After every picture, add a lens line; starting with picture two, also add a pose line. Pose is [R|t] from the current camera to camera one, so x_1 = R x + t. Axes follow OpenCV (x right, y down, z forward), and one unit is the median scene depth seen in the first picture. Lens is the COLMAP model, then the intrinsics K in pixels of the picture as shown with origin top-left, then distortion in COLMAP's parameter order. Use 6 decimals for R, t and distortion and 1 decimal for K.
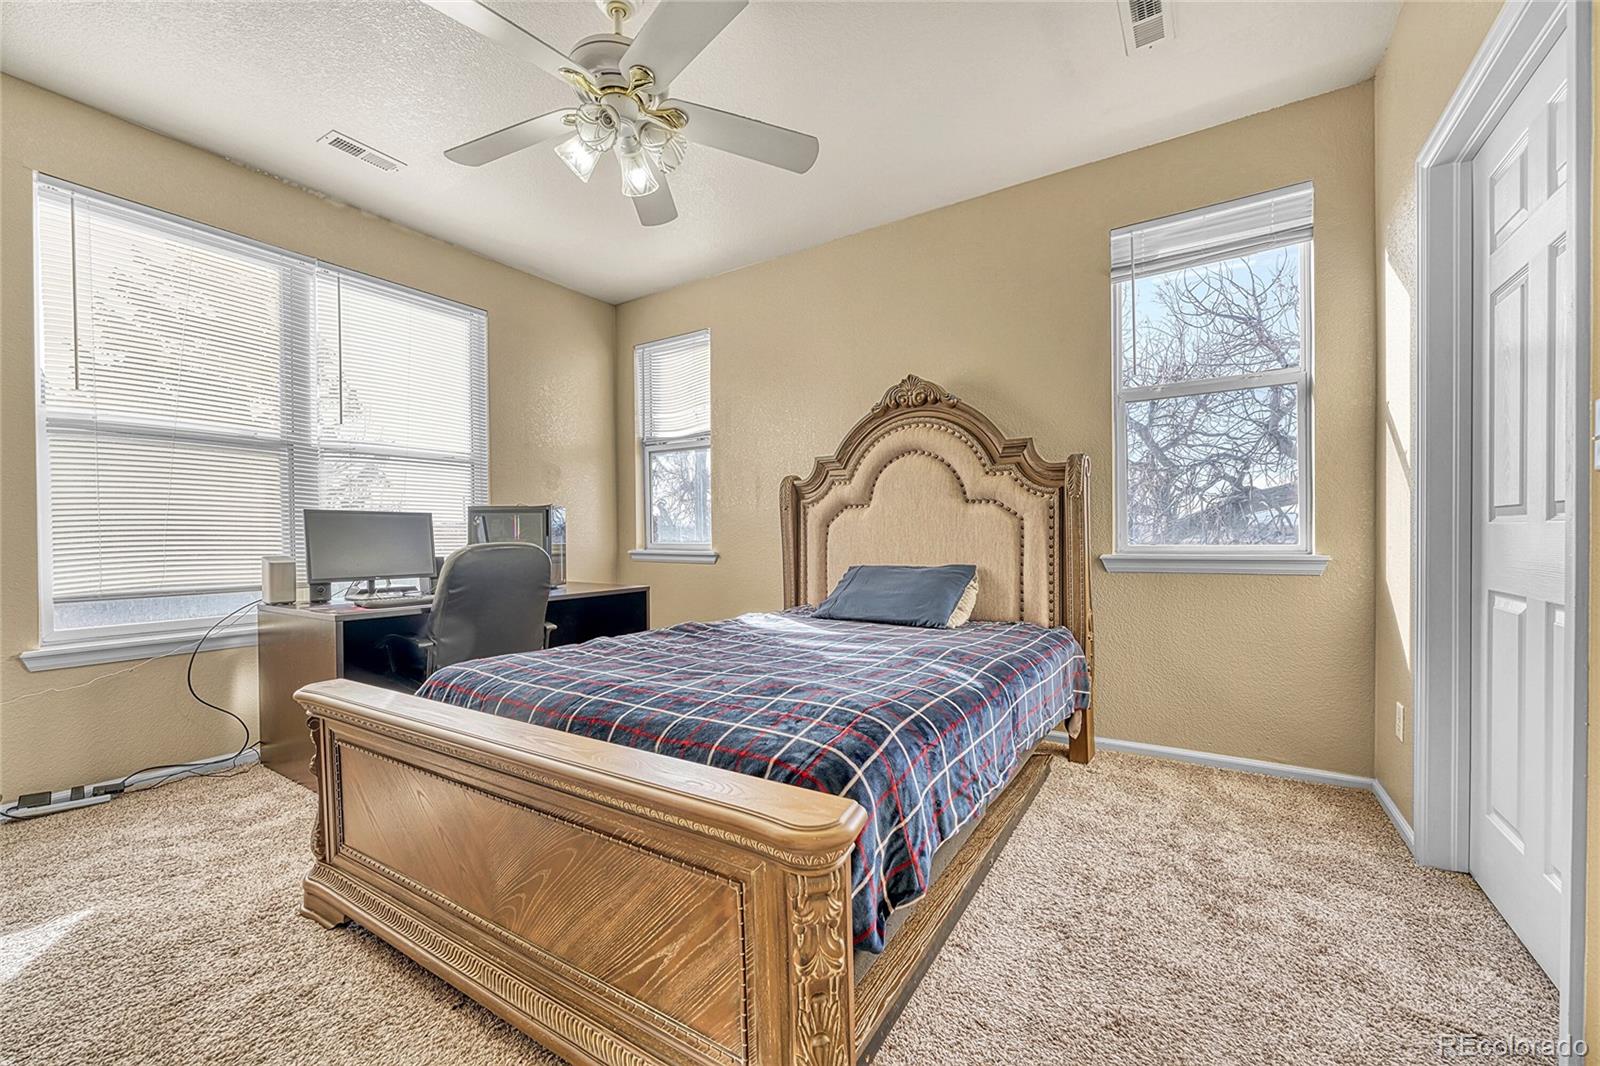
lens RADIAL K [[633.2, 0, 797.2], [0, 633.2, 542.3], [0, 0, 1]] dist [-0.001360, 0.000153]
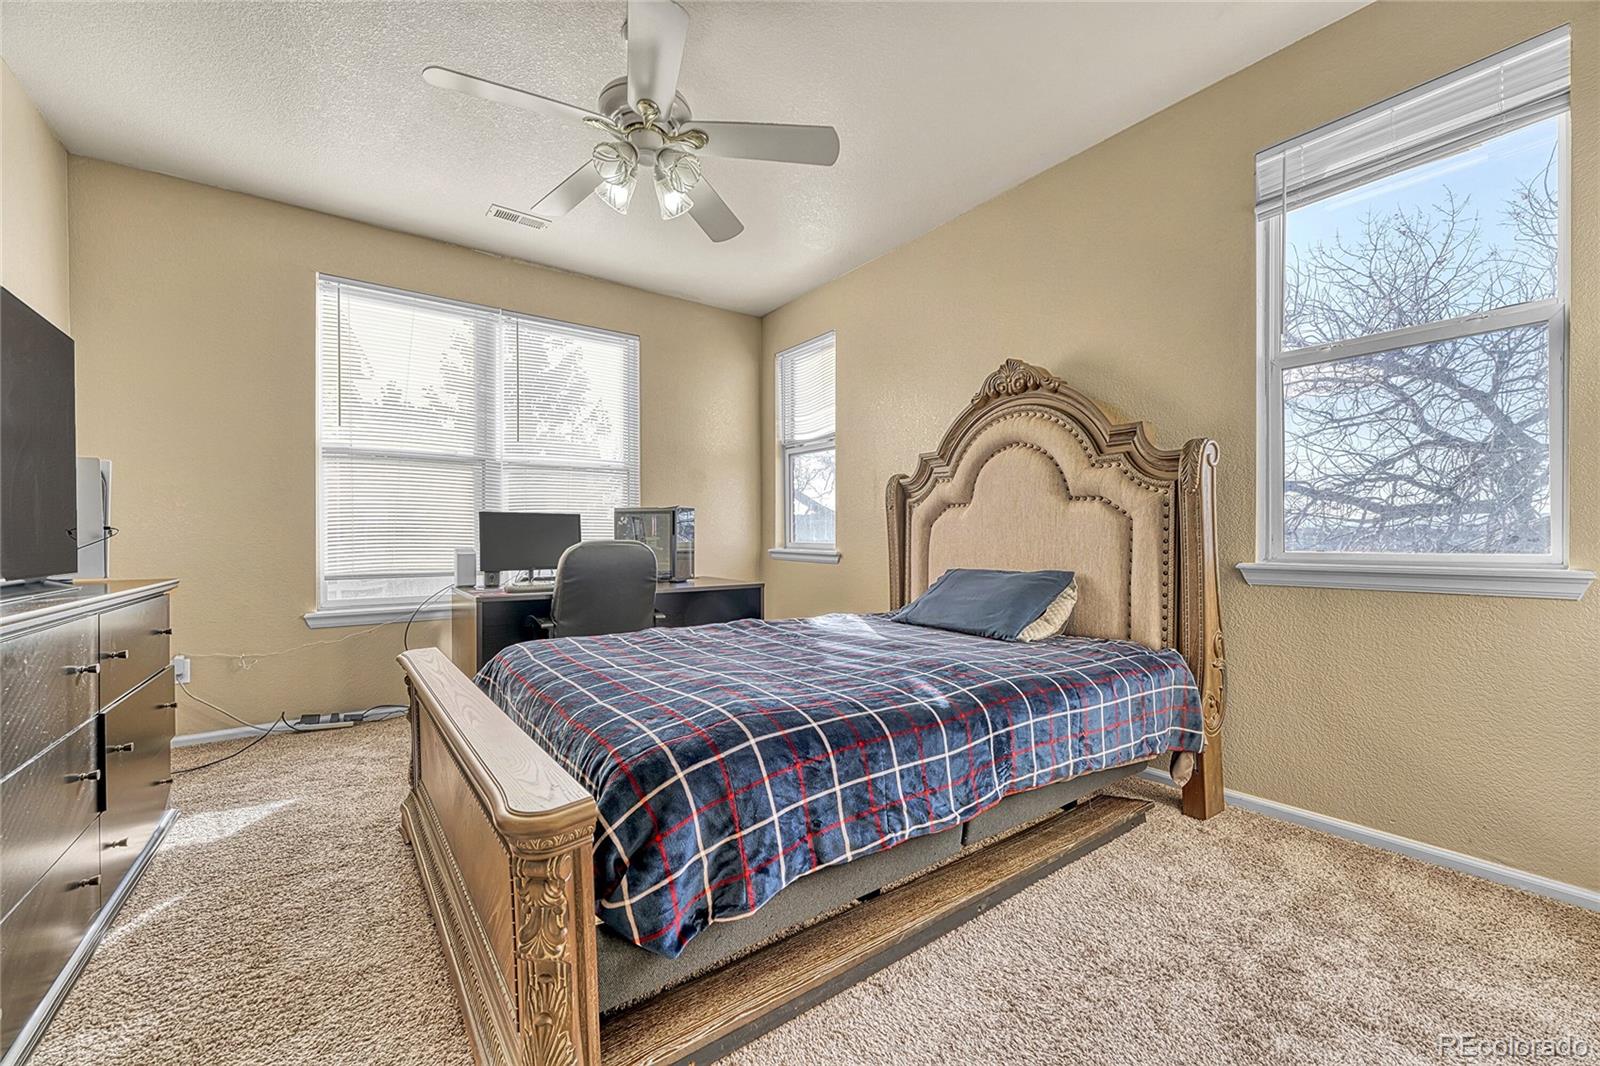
lens RADIAL K [[634.4, 0, 801.8], [0, 634.4, 541.6], [0, 0, 1]] dist [0.000763, -0.000036]
pose [[0.934012, 0.011302, -0.357062, 0.252181], [-0.011561, 0.999932, 0.001409, -0.002297], [0.357054, 0.002812, 0.934080, 0.054654]]
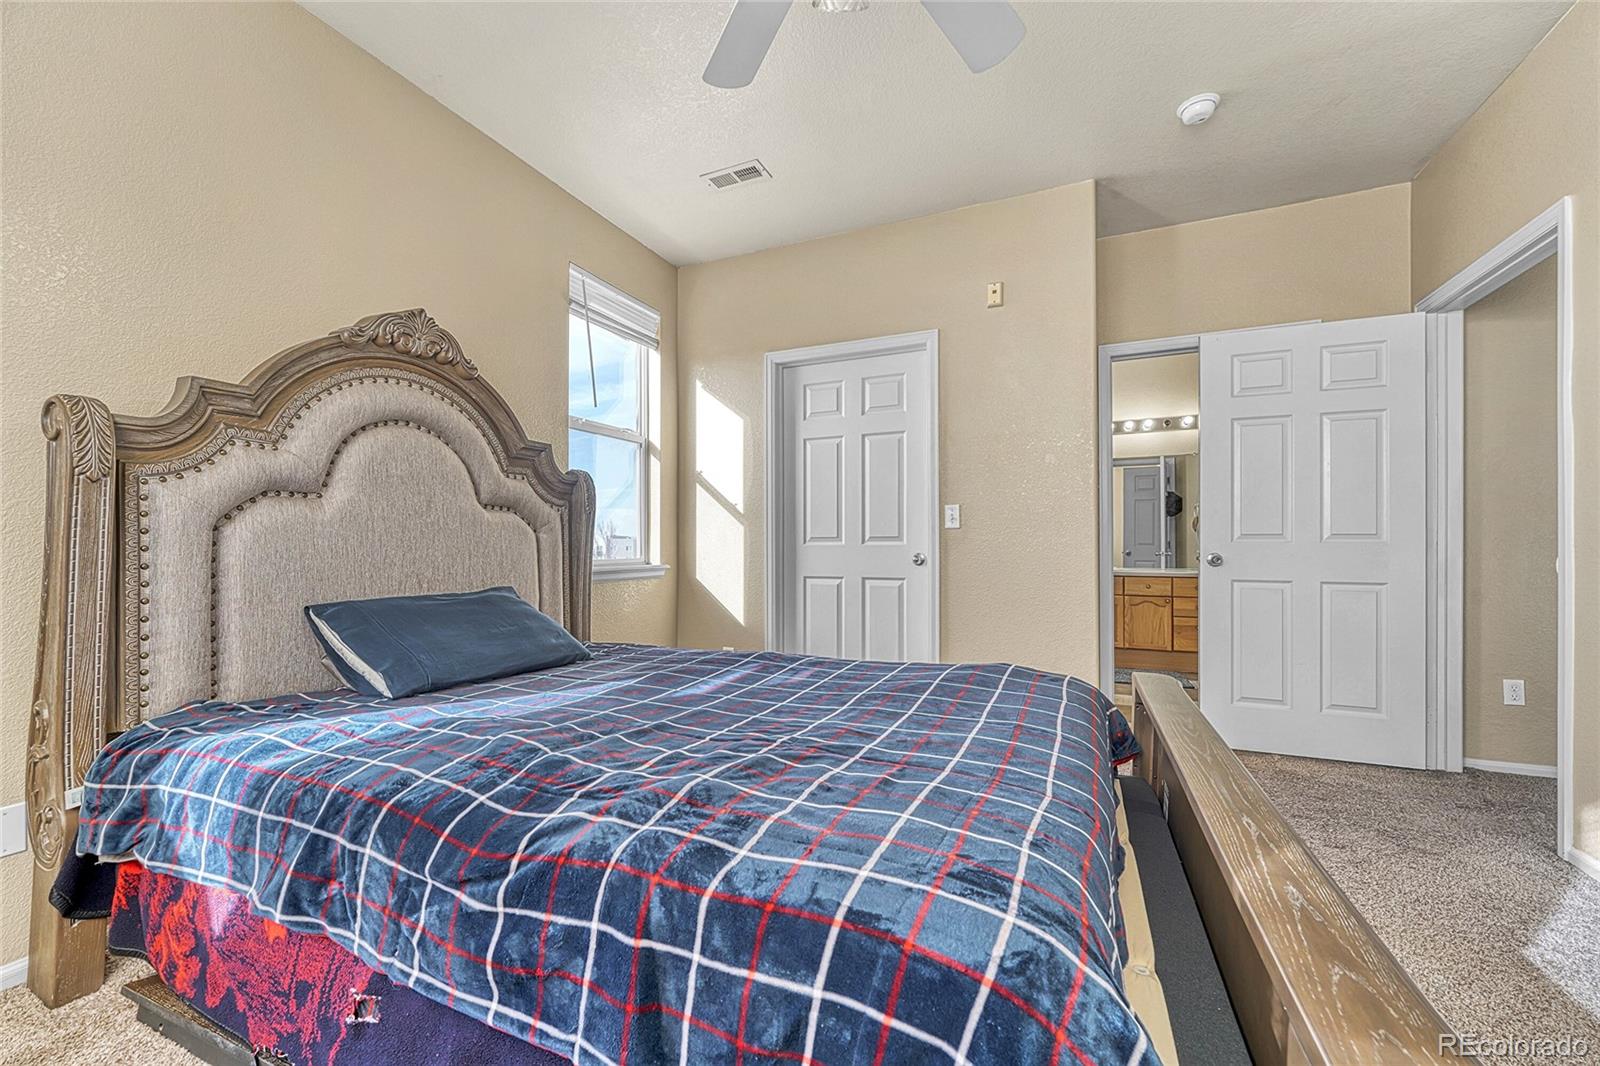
lens RADIAL K [[619.7, 0, 793.0], [0, 619.7, 541.6], [0, 0, 1]] dist [-0.000028, 0.000041]
pose [[-0.141220, 0.018421, 0.989807, -0.570555], [0.009951, 0.999803, -0.017187, -0.003909], [-0.989928, 0.007423, -0.141375, 0.780387]]
